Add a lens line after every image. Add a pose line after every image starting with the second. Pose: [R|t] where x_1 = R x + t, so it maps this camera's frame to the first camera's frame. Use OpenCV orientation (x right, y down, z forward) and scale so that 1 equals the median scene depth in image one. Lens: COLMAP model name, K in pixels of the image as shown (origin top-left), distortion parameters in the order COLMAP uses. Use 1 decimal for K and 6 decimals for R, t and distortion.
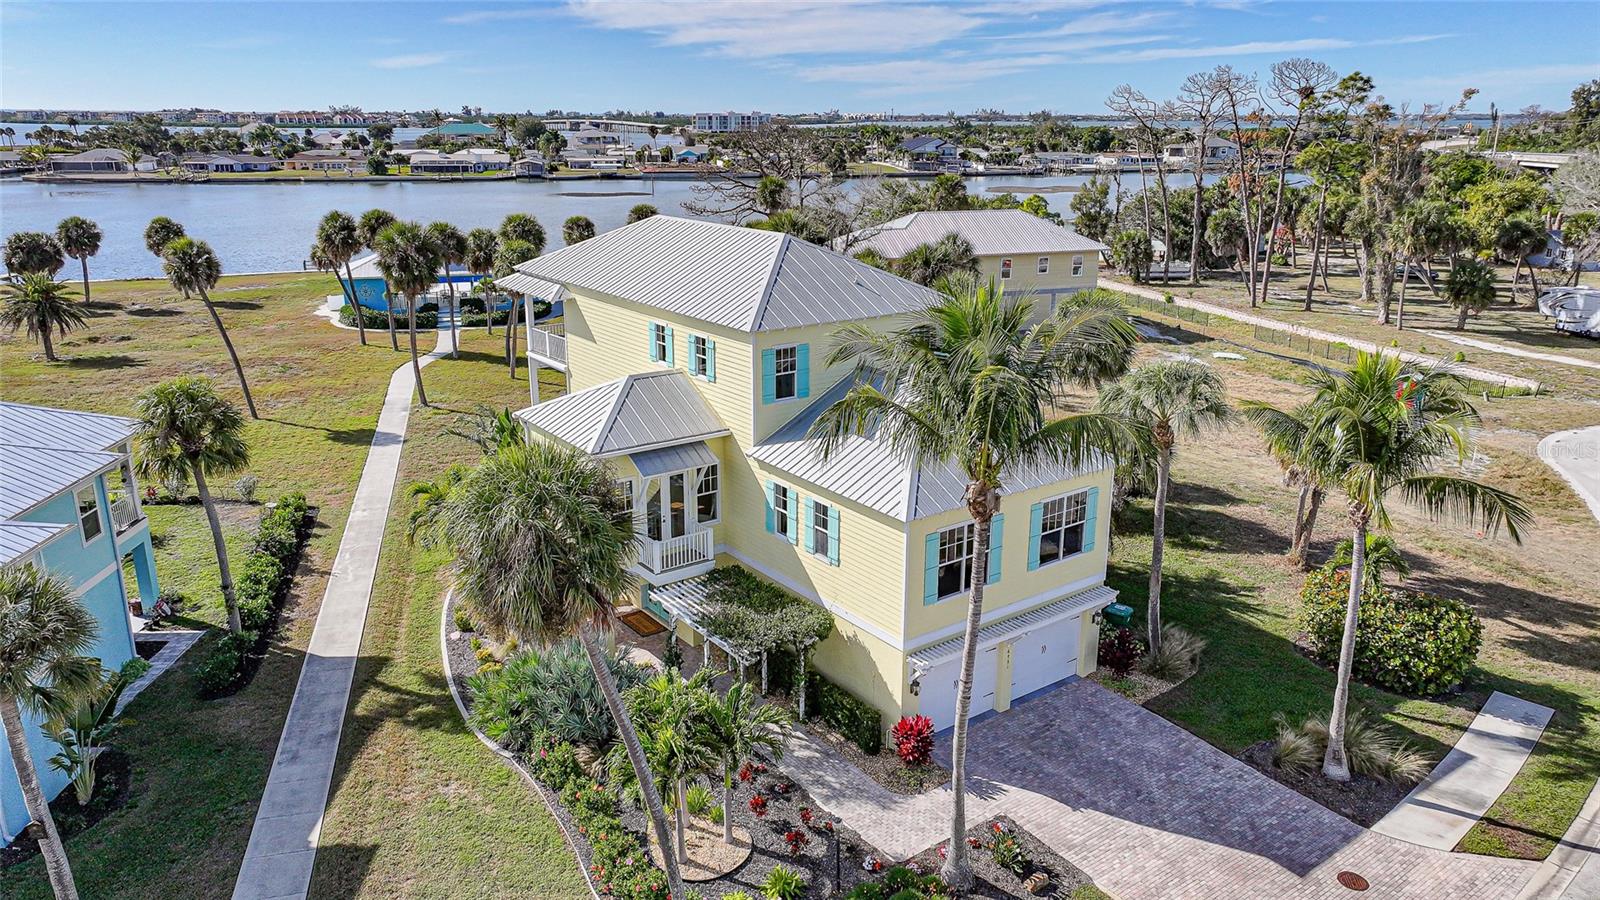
lens RADIAL K [[1116.6, 0, 792.1], [0, 1116.6, 441.8], [0, 0, 1]] dist [0.005062, 0.001699]
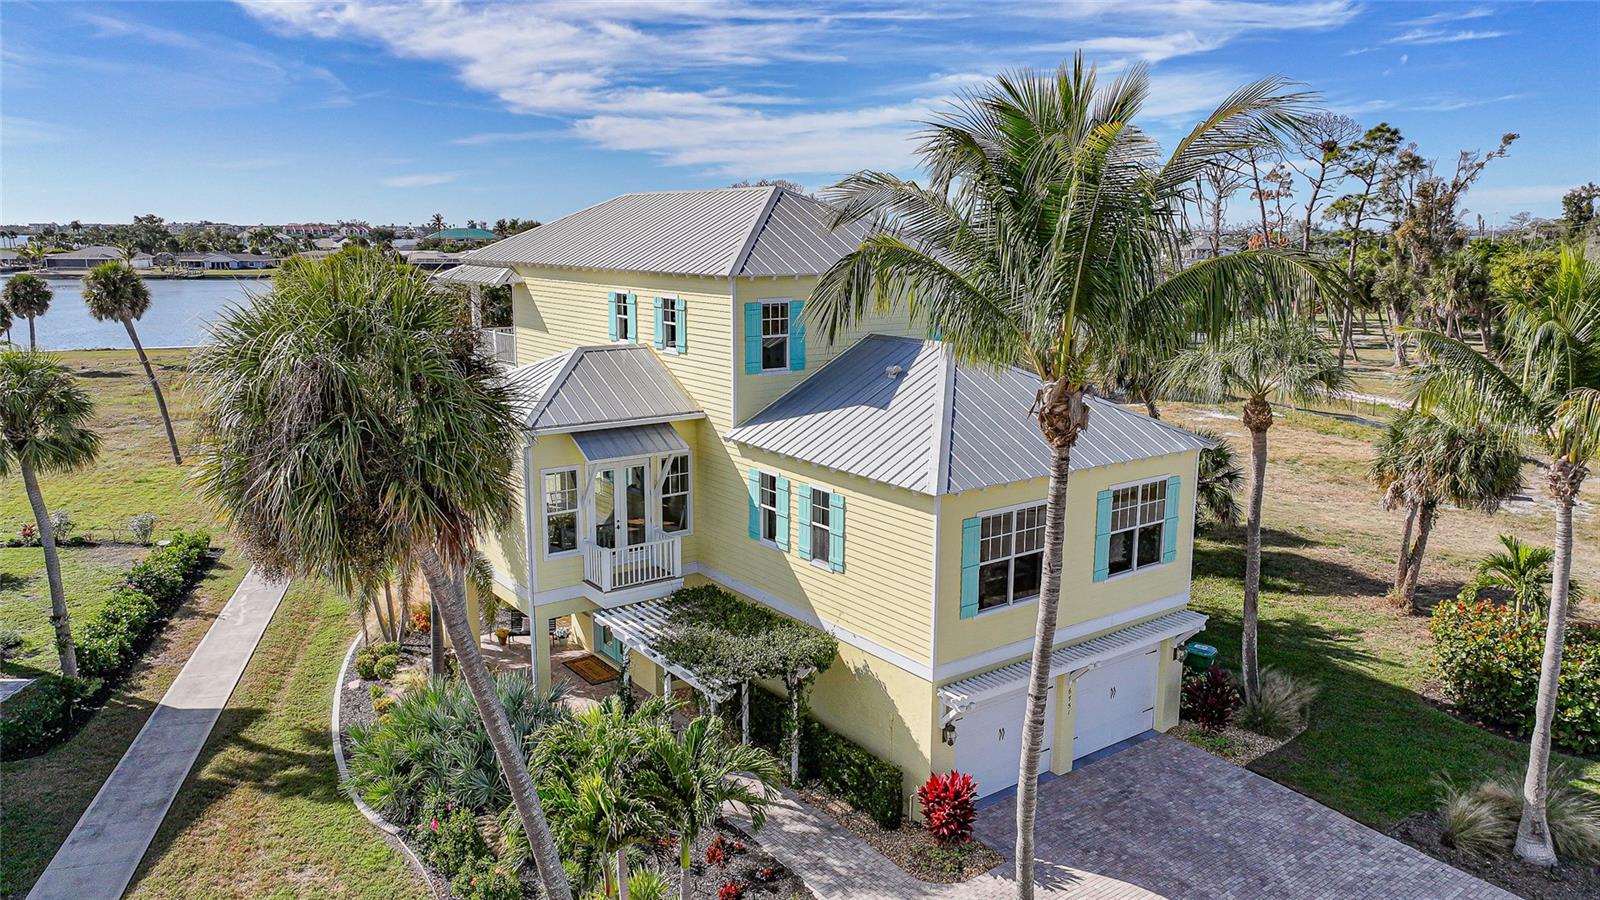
lens RADIAL K [[1116.0, 0, 794.8], [0, 1116.0, 445.4], [0, 0, 1]] dist [-0.001765, 0.016908]
pose [[0.999990, 0.002192, 0.003956, 0.005386], [-0.001802, 0.995393, -0.095858, 0.093862], [-0.004148, 0.095850, 0.995387, 0.233695]]
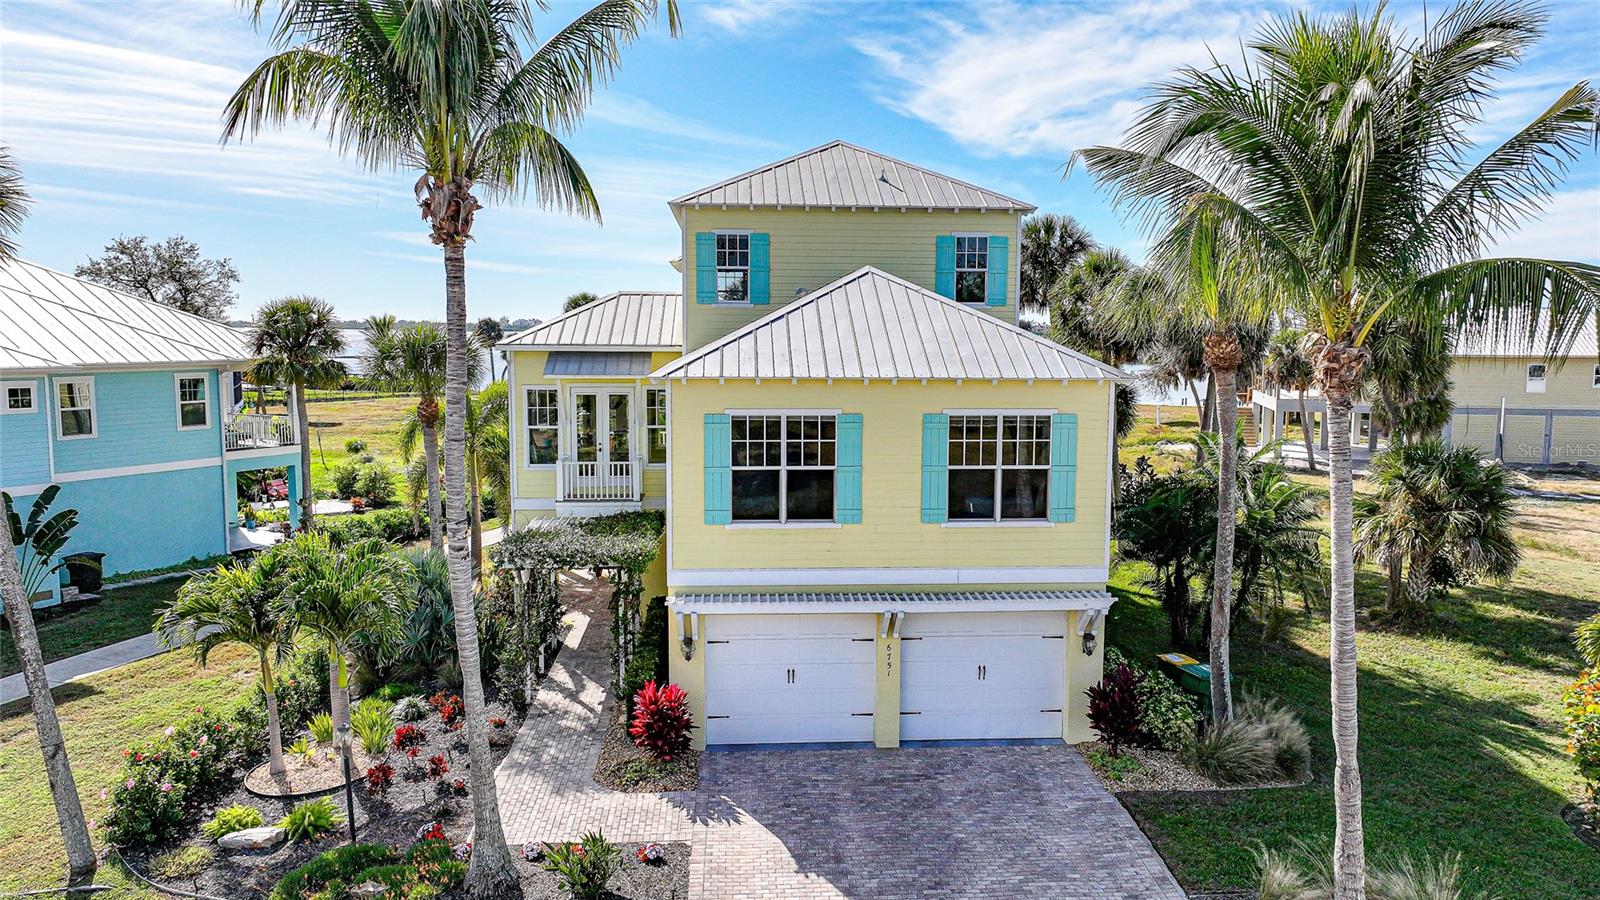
lens RADIAL K [[1116.6, 0, 792.1], [0, 1116.6, 441.8], [0, 0, 1]] dist [0.005062, 0.001699]
pose [[0.842550, 0.058175, -0.535467, 0.476612], [-0.155713, 0.978008, -0.138757, 0.166952], [0.515619, 0.200289, 0.833079, 0.405347]]
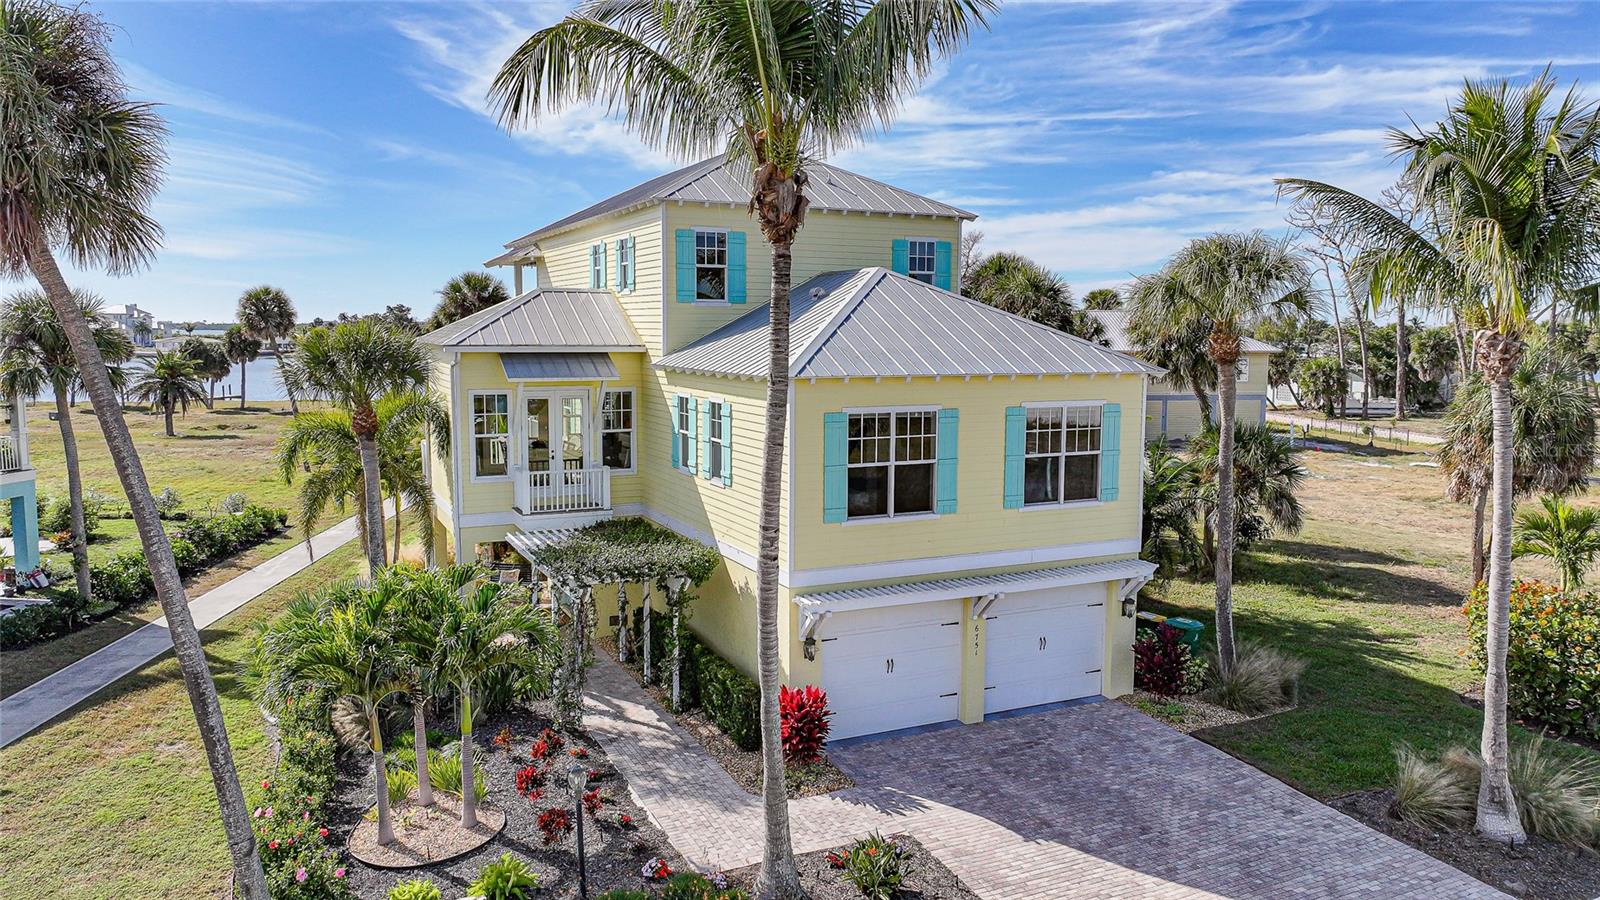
lens RADIAL K [[1116.0, 0, 794.8], [0, 1116.0, 445.4], [0, 0, 1]] dist [-0.001765, 0.016908]
pose [[0.982687, 0.023646, -0.183760, 0.203964], [-0.056593, 0.982730, -0.176181, 0.200829], [0.176421, 0.183531, 0.967053, 0.295824]]
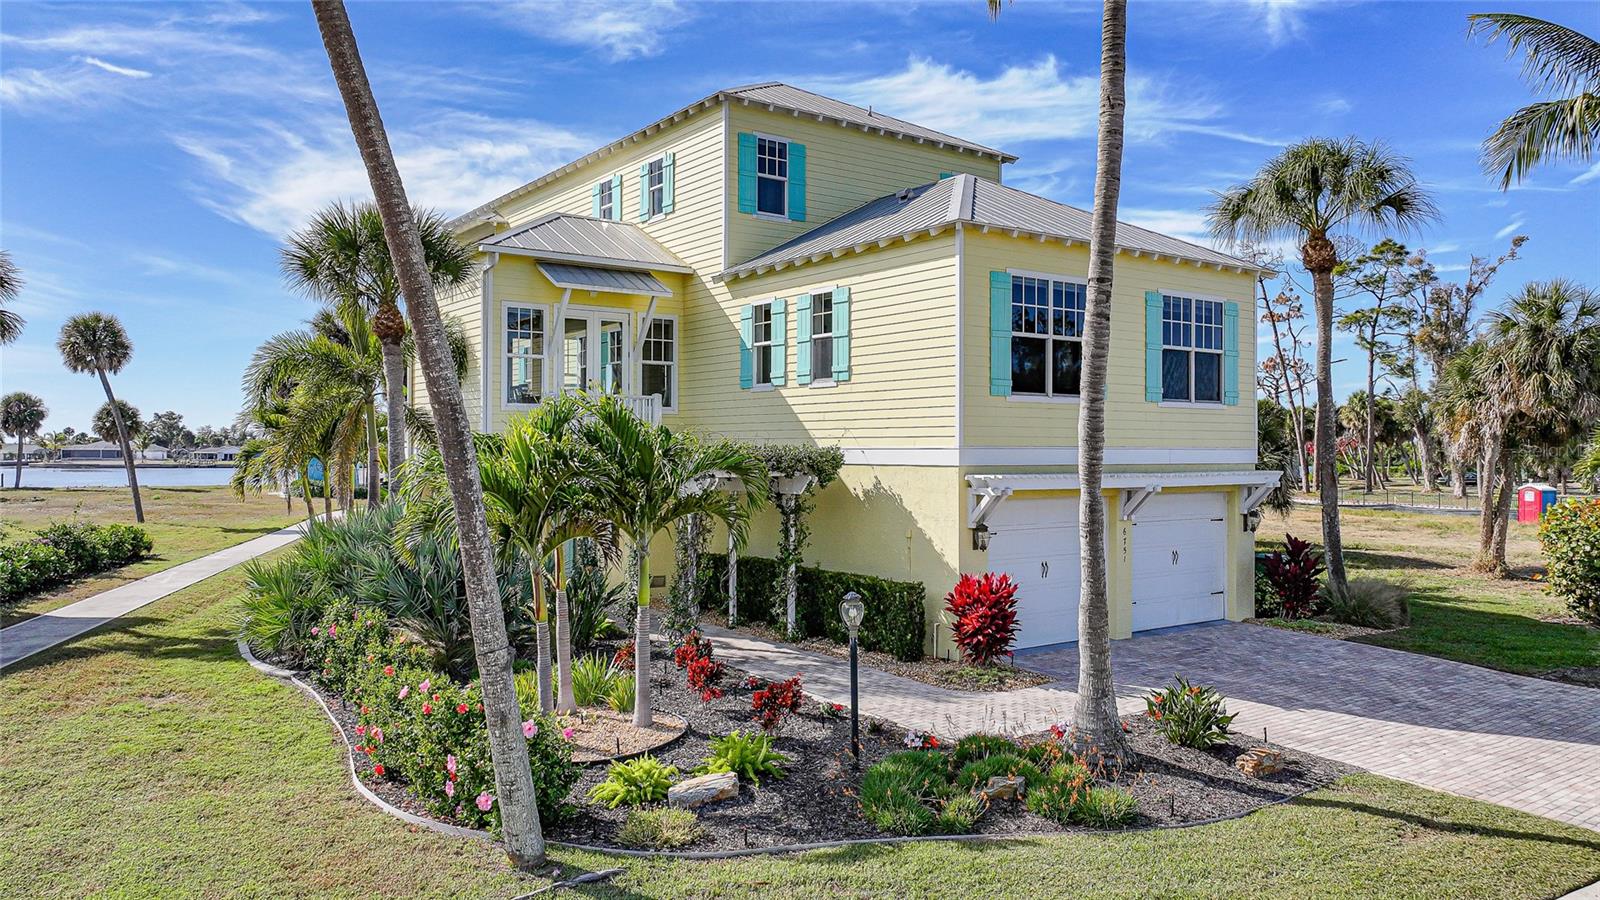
lens RADIAL K [[1116.0, 0, 794.8], [0, 1116.0, 445.4], [0, 0, 1]] dist [-0.001765, 0.016908]
pose [[0.999983, 0.003256, -0.004834, 0.013182], [-0.004517, 0.957149, -0.289559, 0.316844], [0.003684, 0.289576, 0.957148, 0.386184]]
